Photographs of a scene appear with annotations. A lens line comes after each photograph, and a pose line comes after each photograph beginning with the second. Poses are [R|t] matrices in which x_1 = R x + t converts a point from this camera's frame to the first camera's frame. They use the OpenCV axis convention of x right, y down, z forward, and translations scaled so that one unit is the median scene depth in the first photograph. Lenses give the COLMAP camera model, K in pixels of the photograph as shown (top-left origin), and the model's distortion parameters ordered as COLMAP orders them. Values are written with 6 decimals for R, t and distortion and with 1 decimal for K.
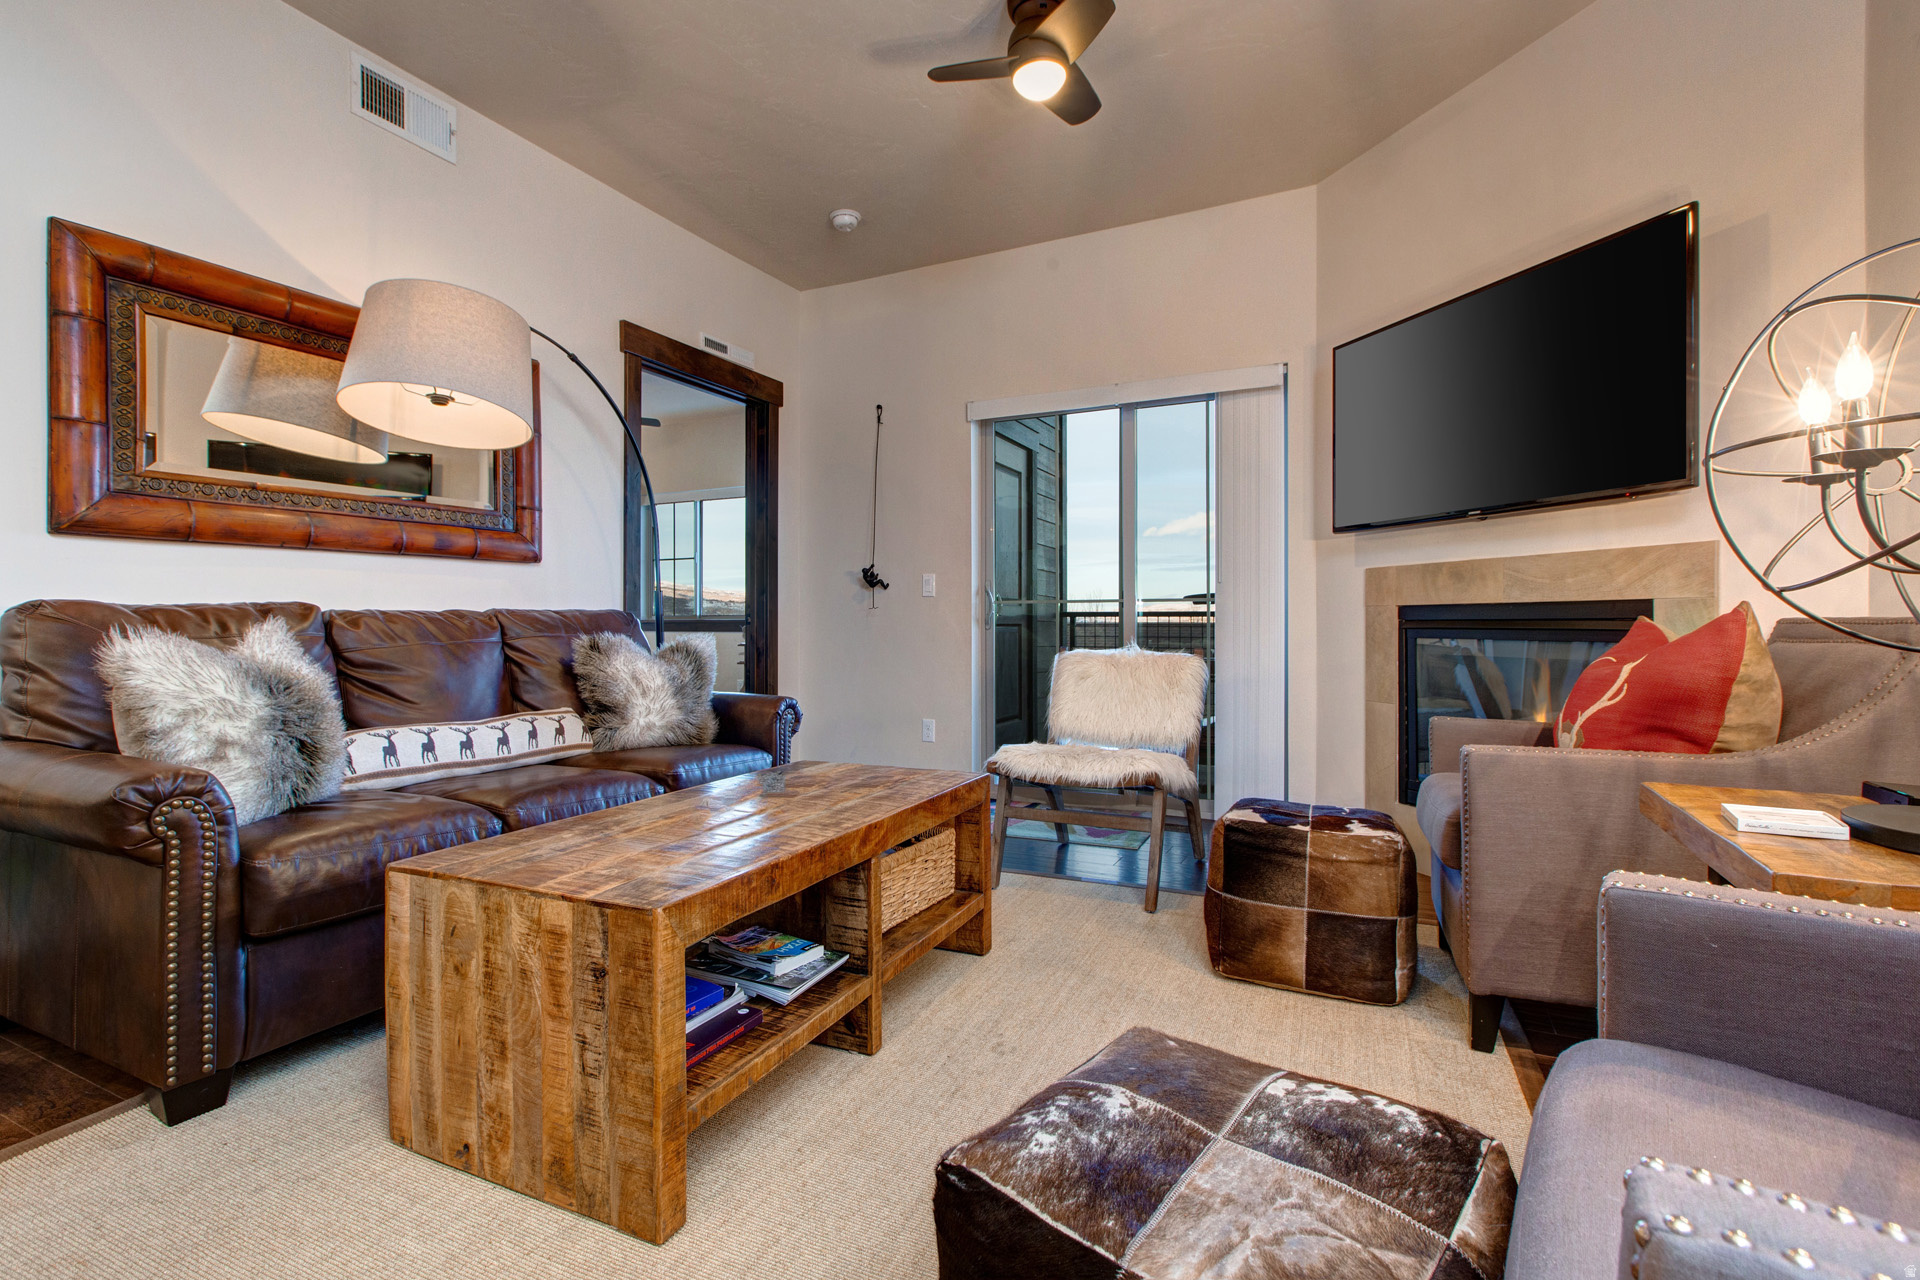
lens RADIAL K [[874.9, 0, 964.5], [0, 874.9, 627.9], [0, 0, 1]] dist [0.002080, 0.002623]
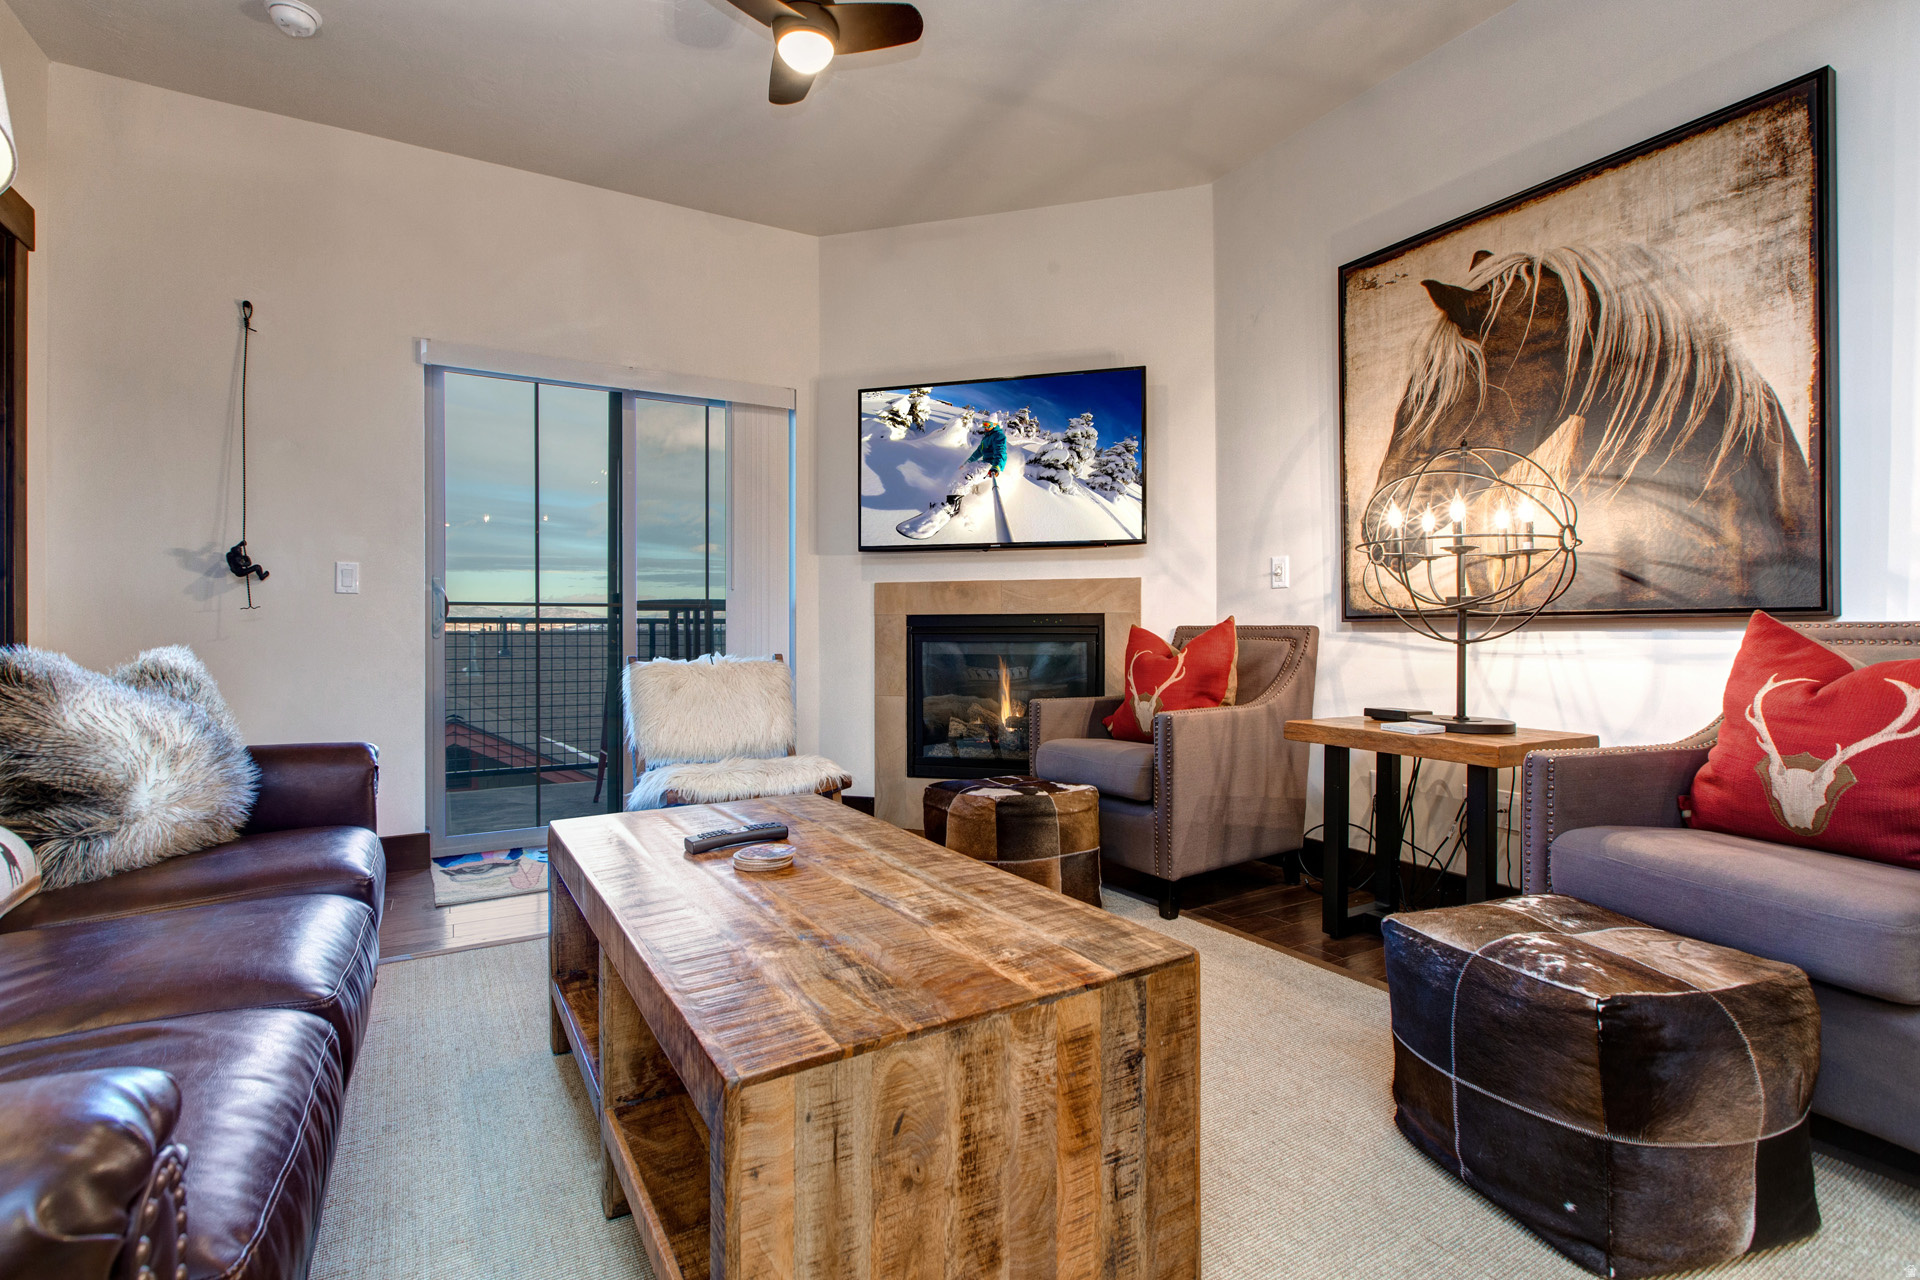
lens RADIAL K [[874.9, 0, 915.1], [0, 874.9, 629.8], [0, 0, 1]] dist [0.002080, 0.002623]
pose [[0.578429, -0.000507, 0.815733, -0.748315], [0.006508, 0.999971, -0.003994, 0.000176], [-0.815707, 0.007619, 0.578415, 0.437591]]
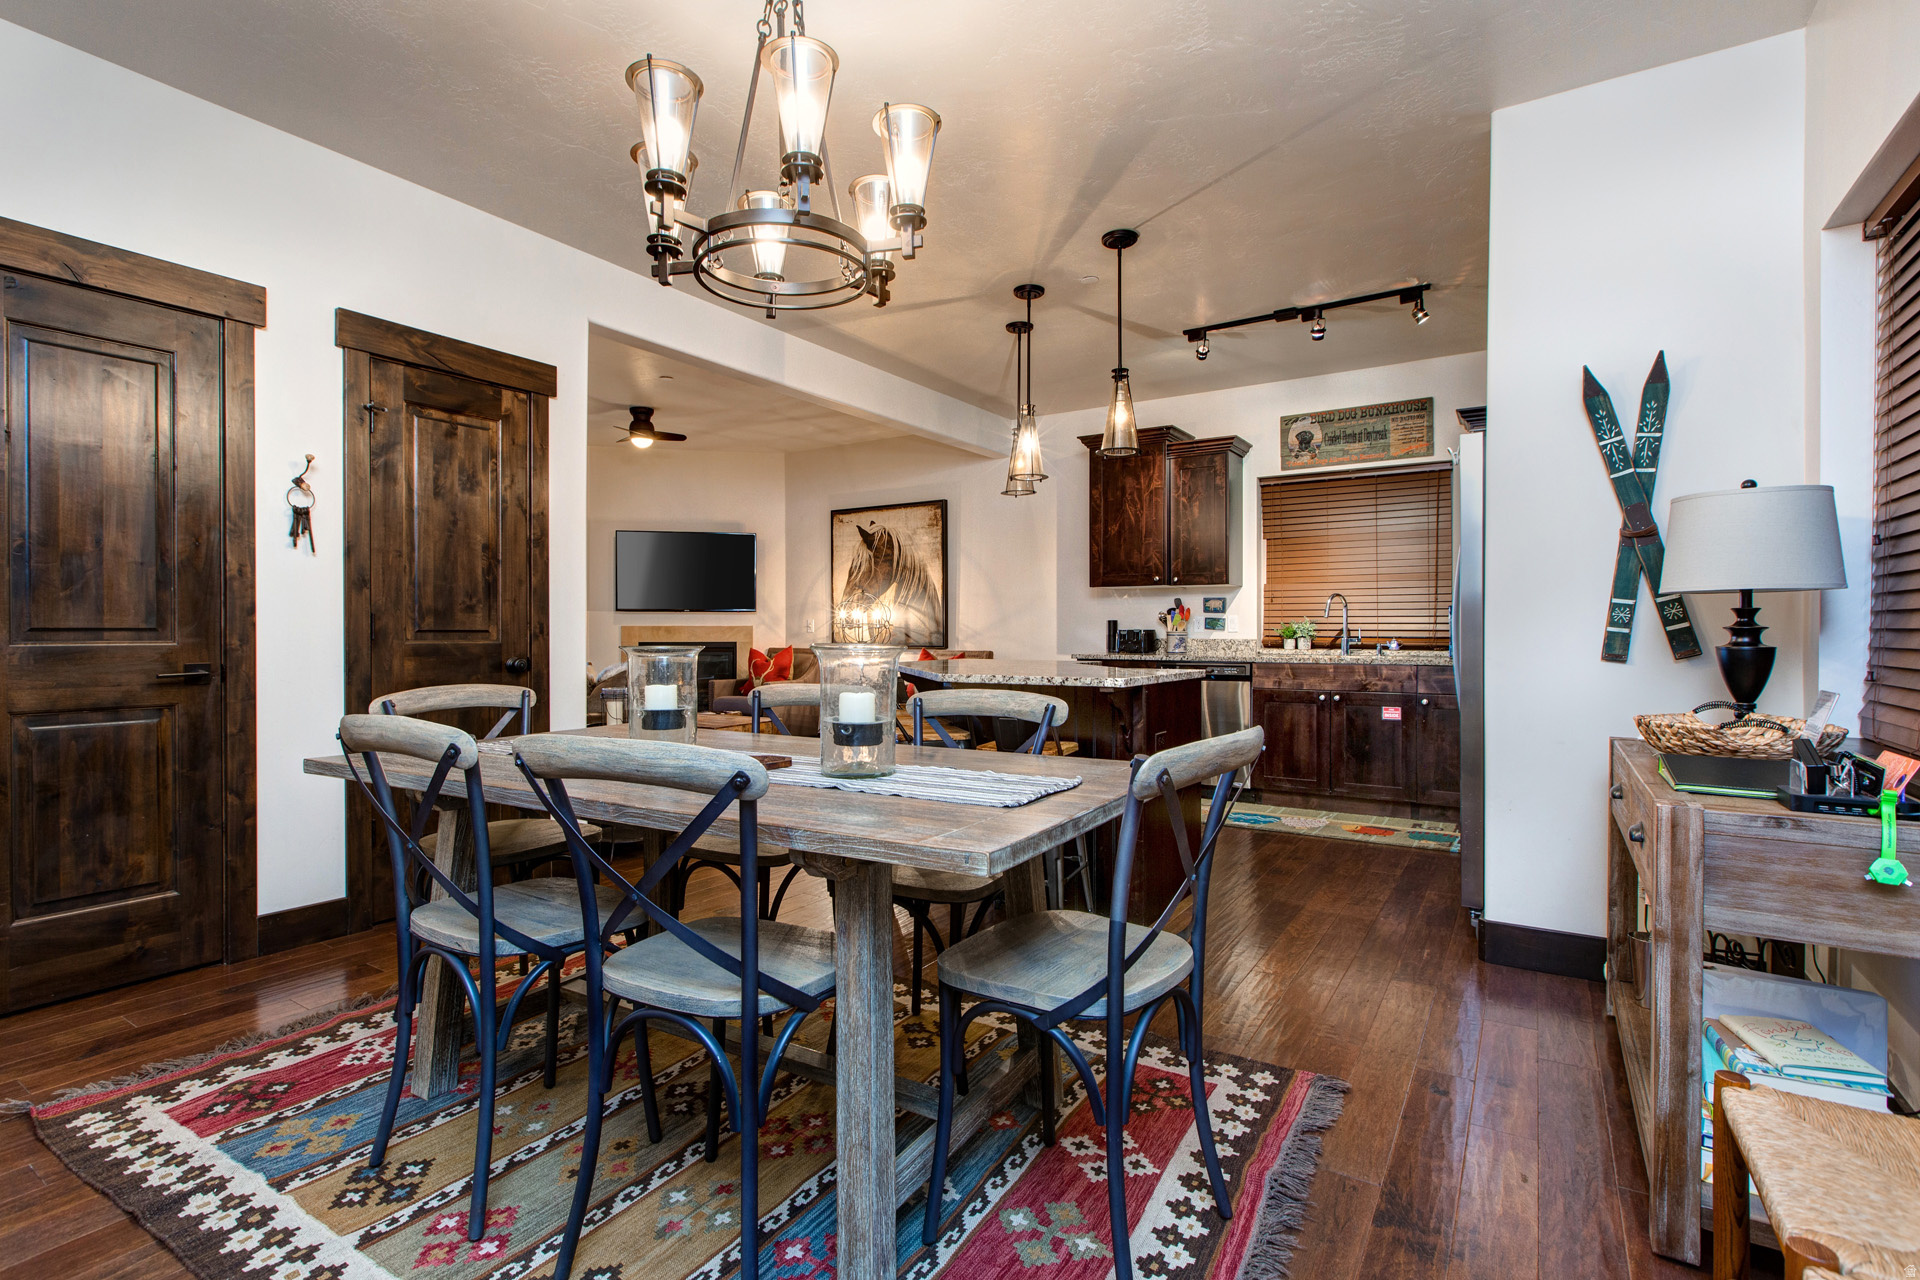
lens RADIAL K [[898.6, 0, 954.1], [0, 898.6, 641.8], [0, 0, 1]] dist [0.001697, 0.000167]
pose [[0.101241, -0.009597, 0.994816, -2.952113], [0.004272, 0.999948, 0.009211, -0.070407], [-0.994853, 0.003317, 0.101276, -0.216569]]
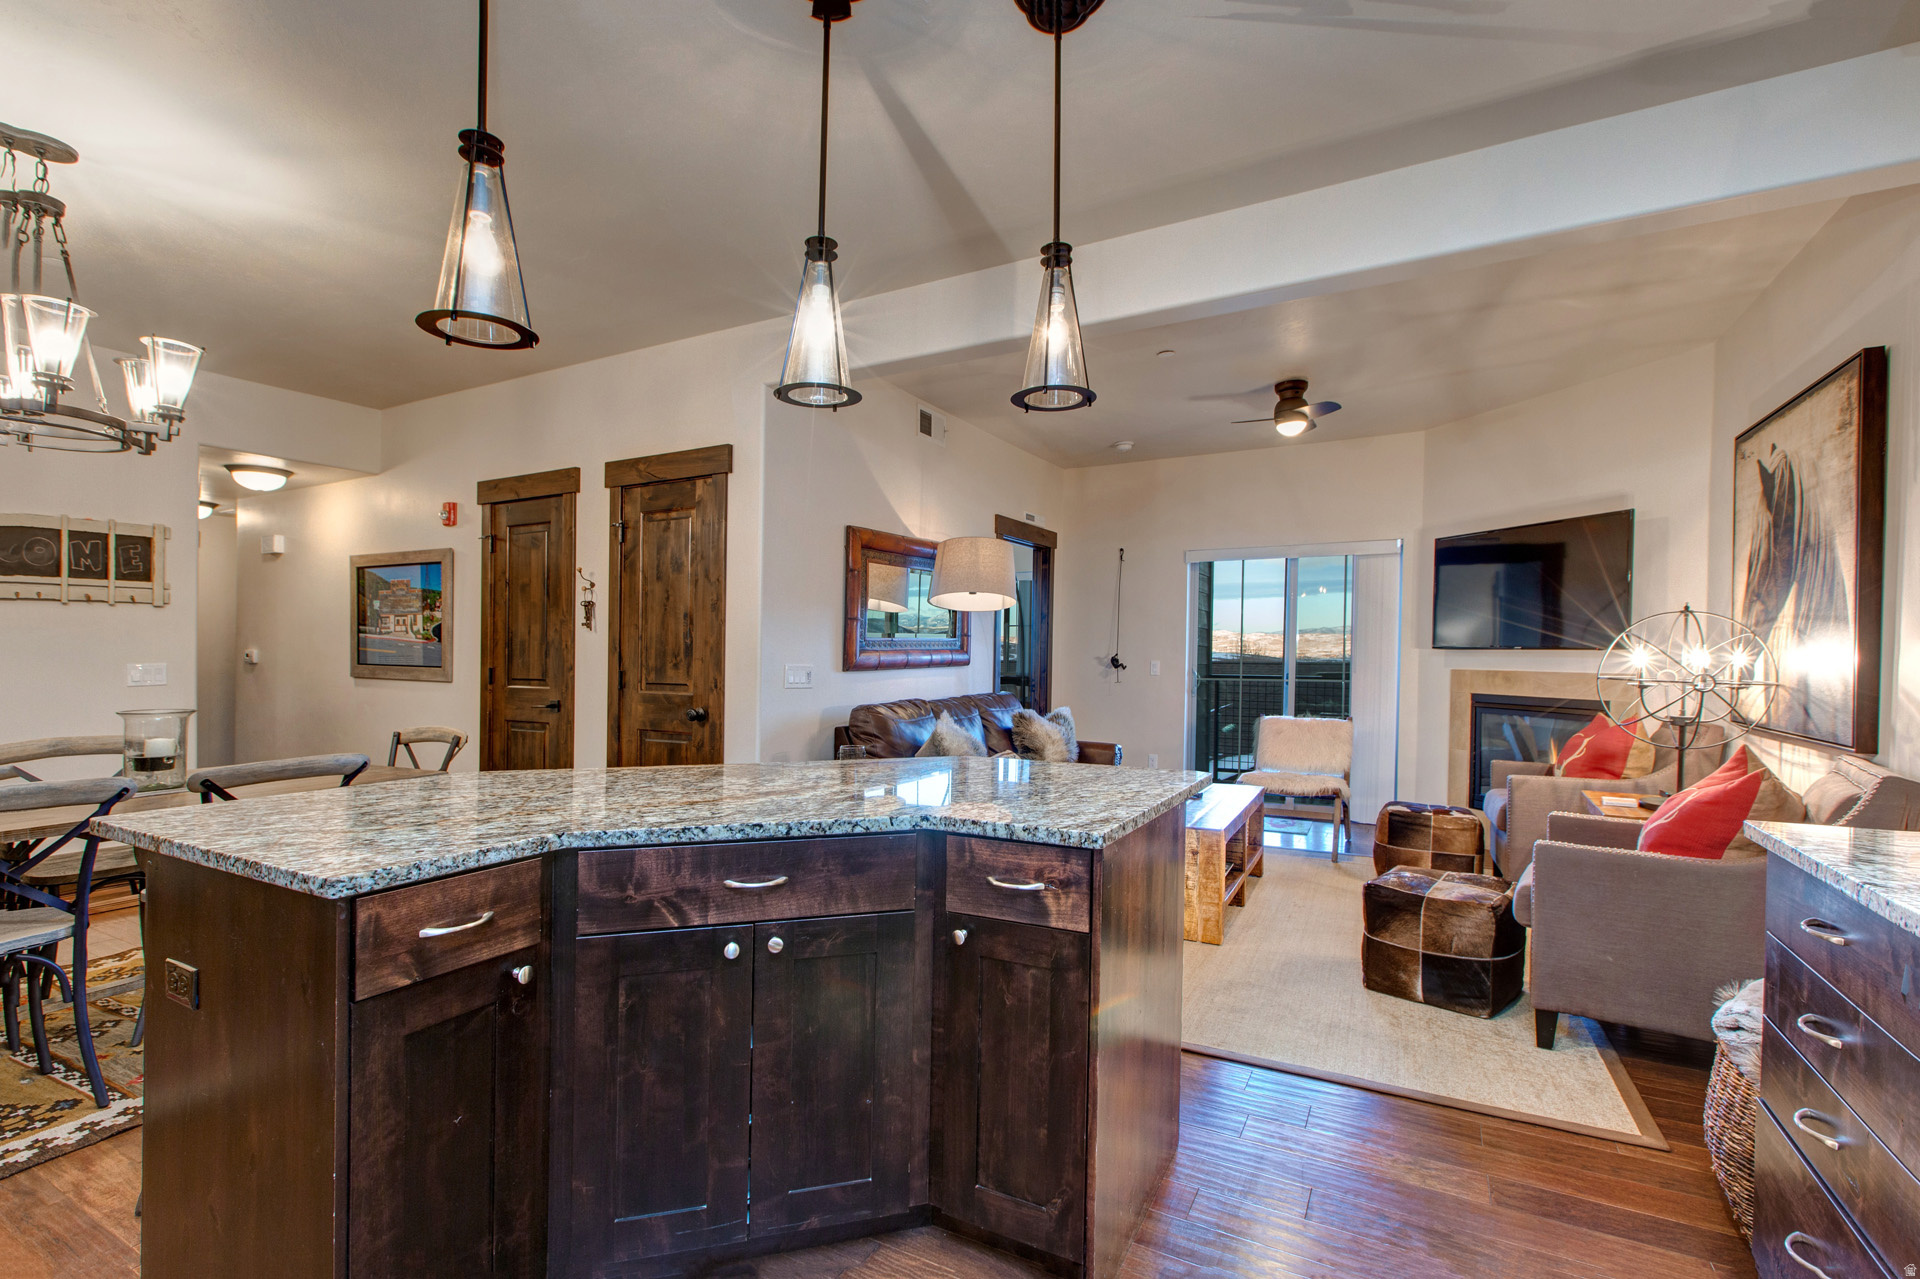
lens RADIAL K [[874.9, 0, 974.8], [0, 874.9, 679.8], [0, 0, 1]] dist [0.002080, 0.002623]
pose [[0.999548, 0.005991, -0.029461, -0.656818], [-0.005089, 0.999520, 0.030572, -0.153893], [0.029630, -0.030408, 0.999098, -1.142630]]
